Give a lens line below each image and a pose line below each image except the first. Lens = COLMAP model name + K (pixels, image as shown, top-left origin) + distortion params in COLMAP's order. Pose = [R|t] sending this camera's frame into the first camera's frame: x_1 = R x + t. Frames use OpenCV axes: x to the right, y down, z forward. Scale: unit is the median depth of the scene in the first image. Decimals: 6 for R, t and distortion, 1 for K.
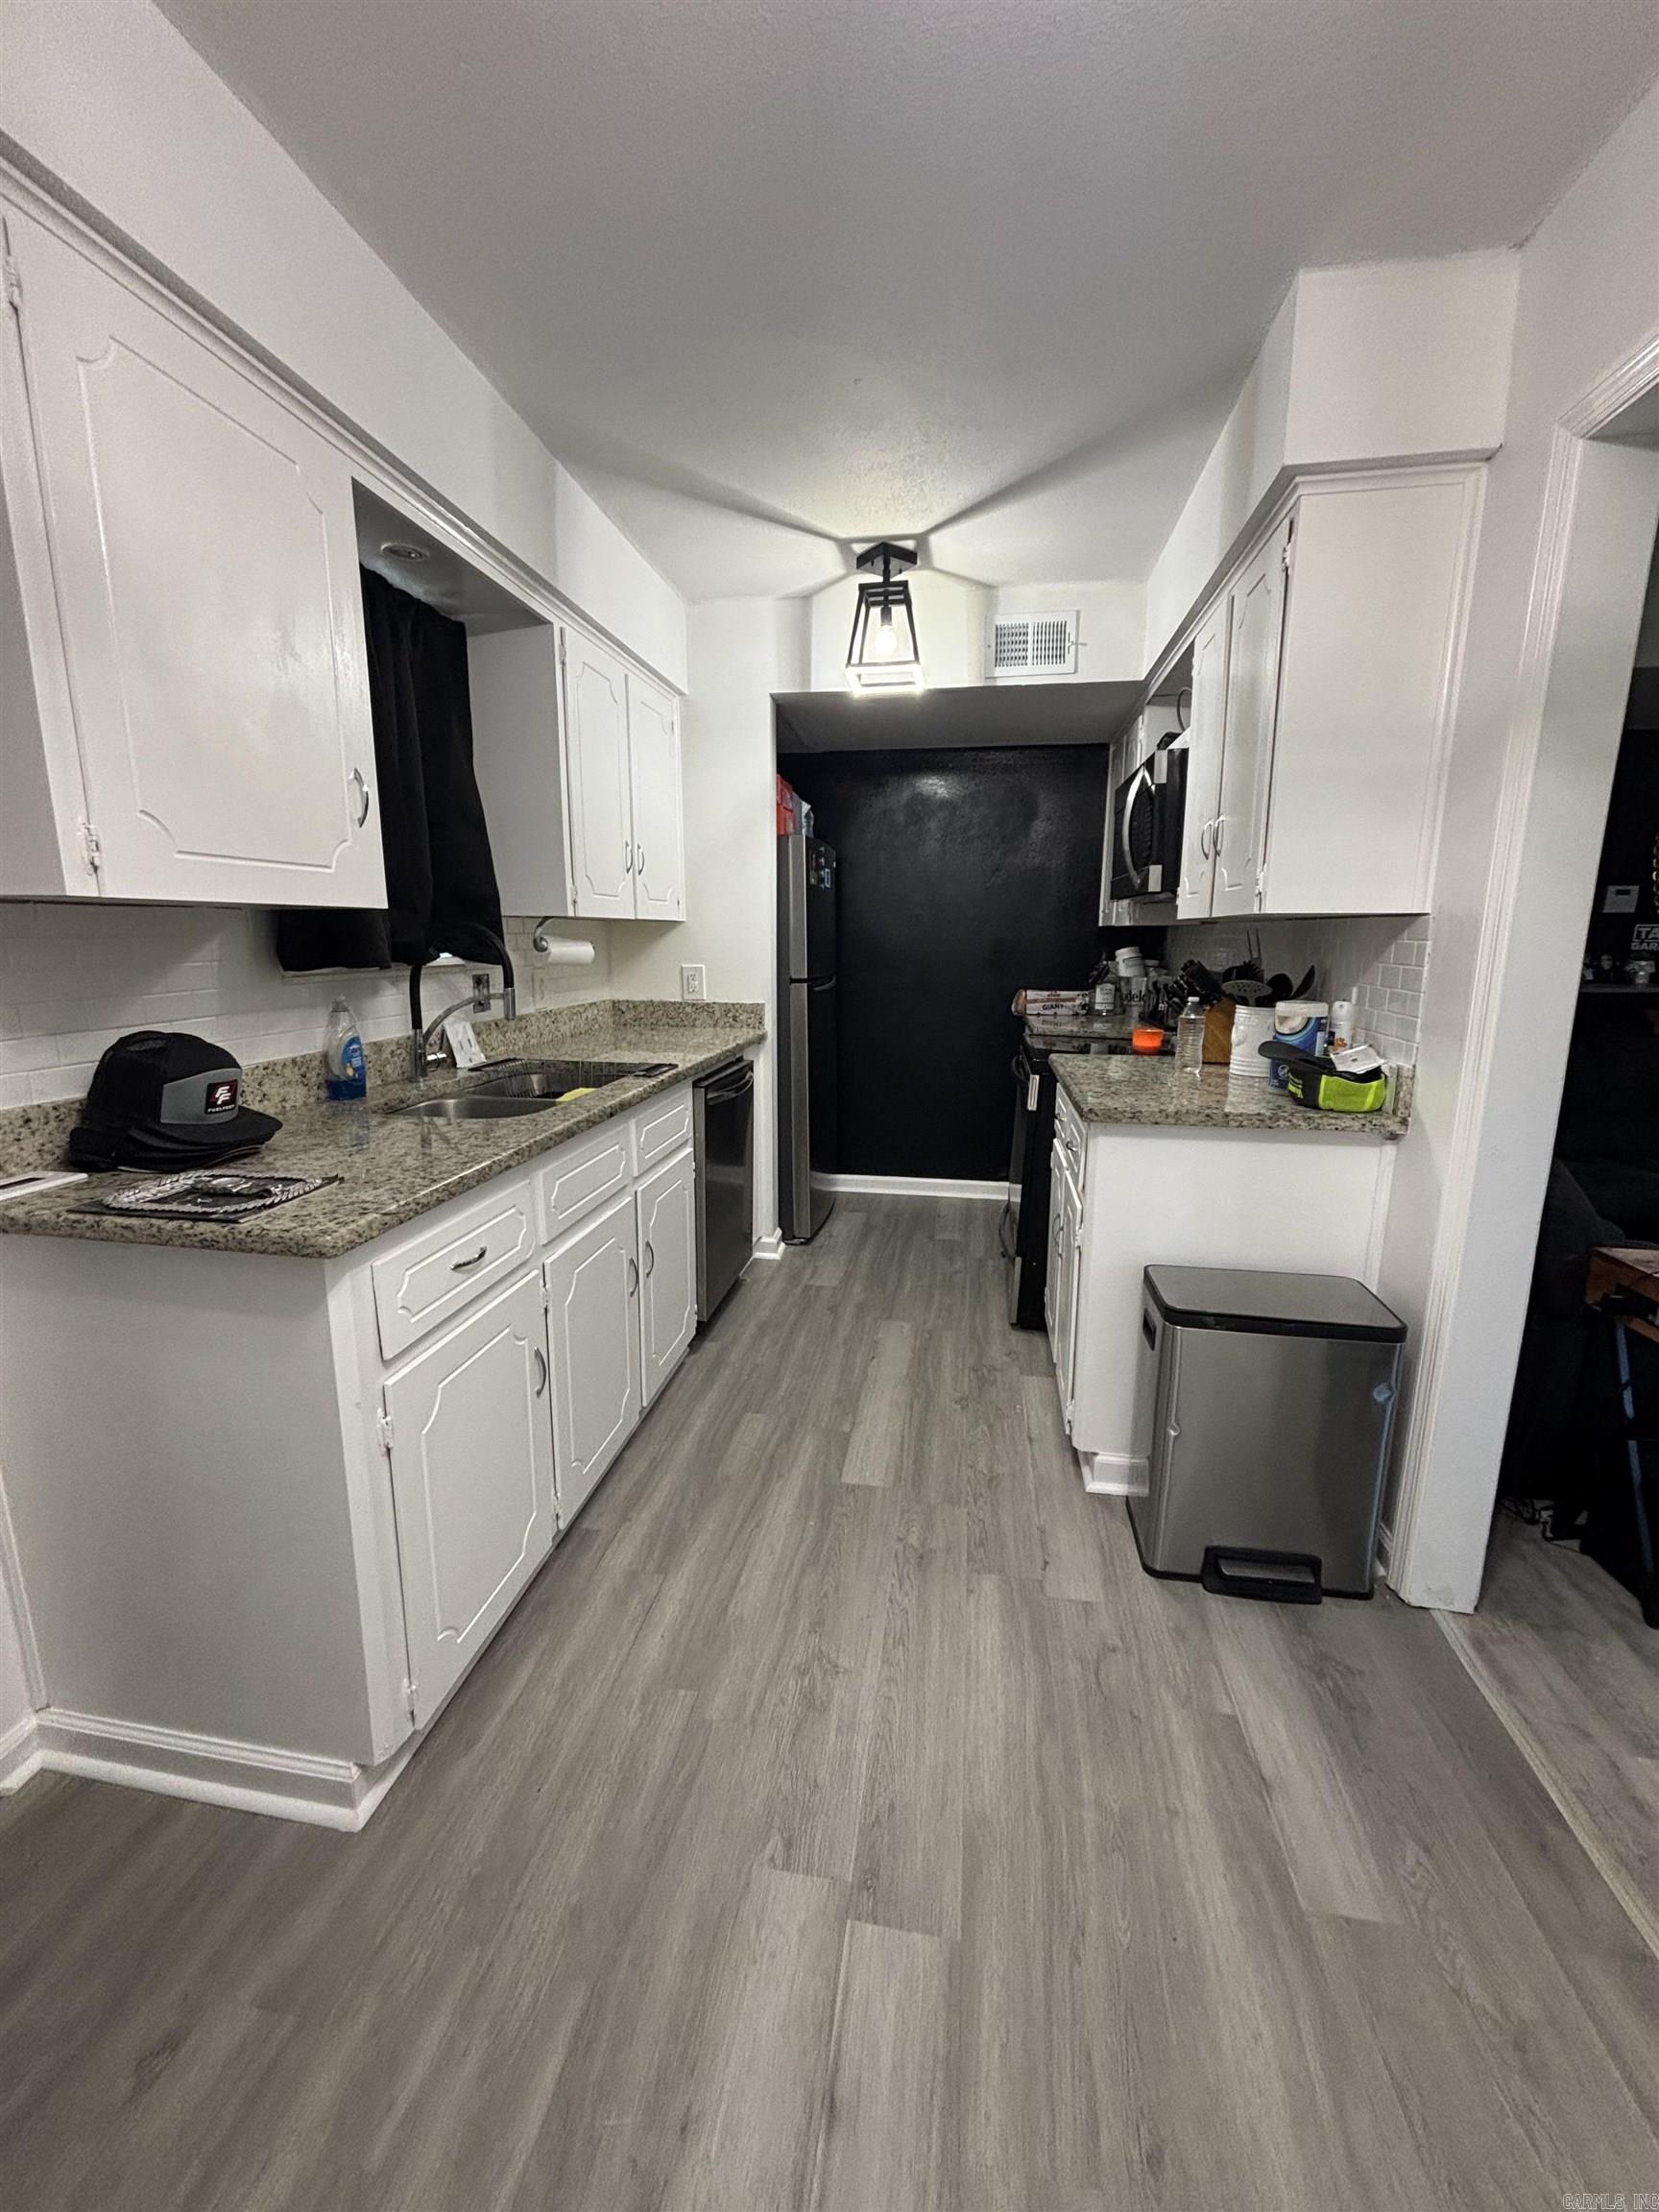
lens RADIAL K [[895.6, 0, 827.9], [0, 895.6, 1109.0], [0, 0, 1]] dist [0.000624, 0.000259]
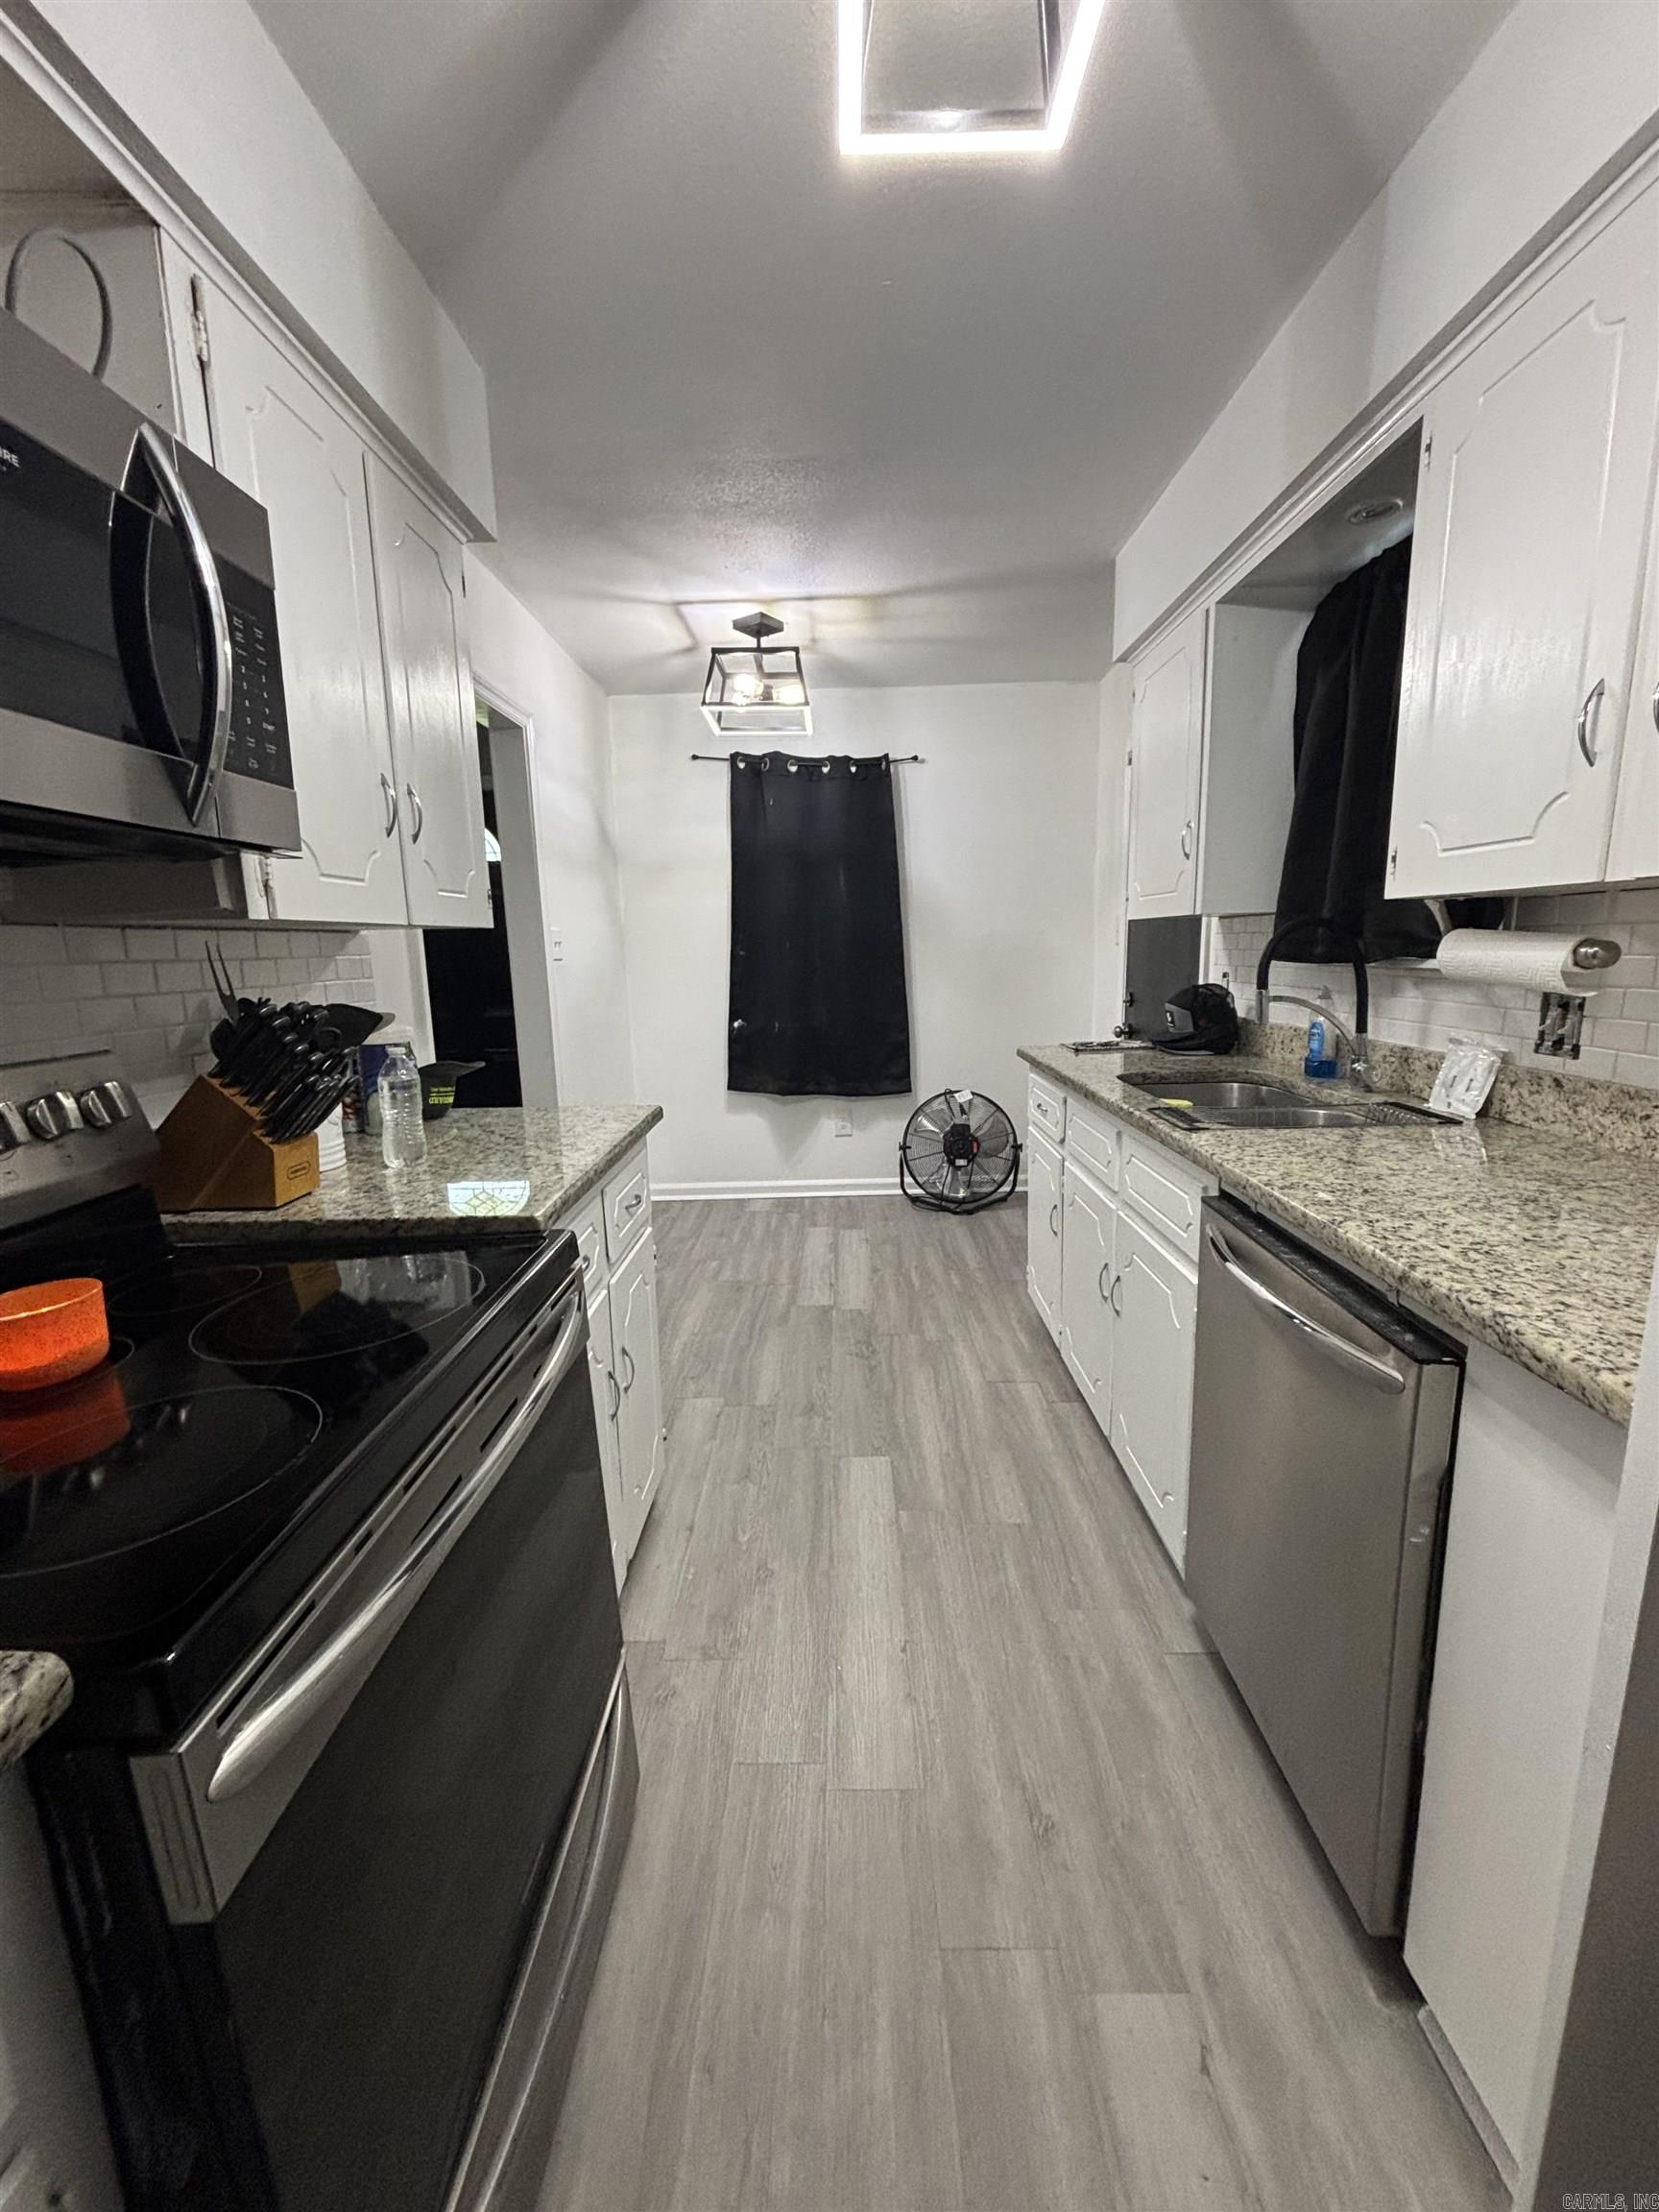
lens RADIAL K [[895.6, 0, 829.5], [0, 895.6, 1107.6], [0, 0, 1]] dist [0.000624, 0.000259]
pose [[-0.989080, 0.042686, -0.141065, 0.210254], [-0.011842, 0.931028, 0.364756, -0.342209], [0.146906, 0.362444, -0.920355, 1.770092]]
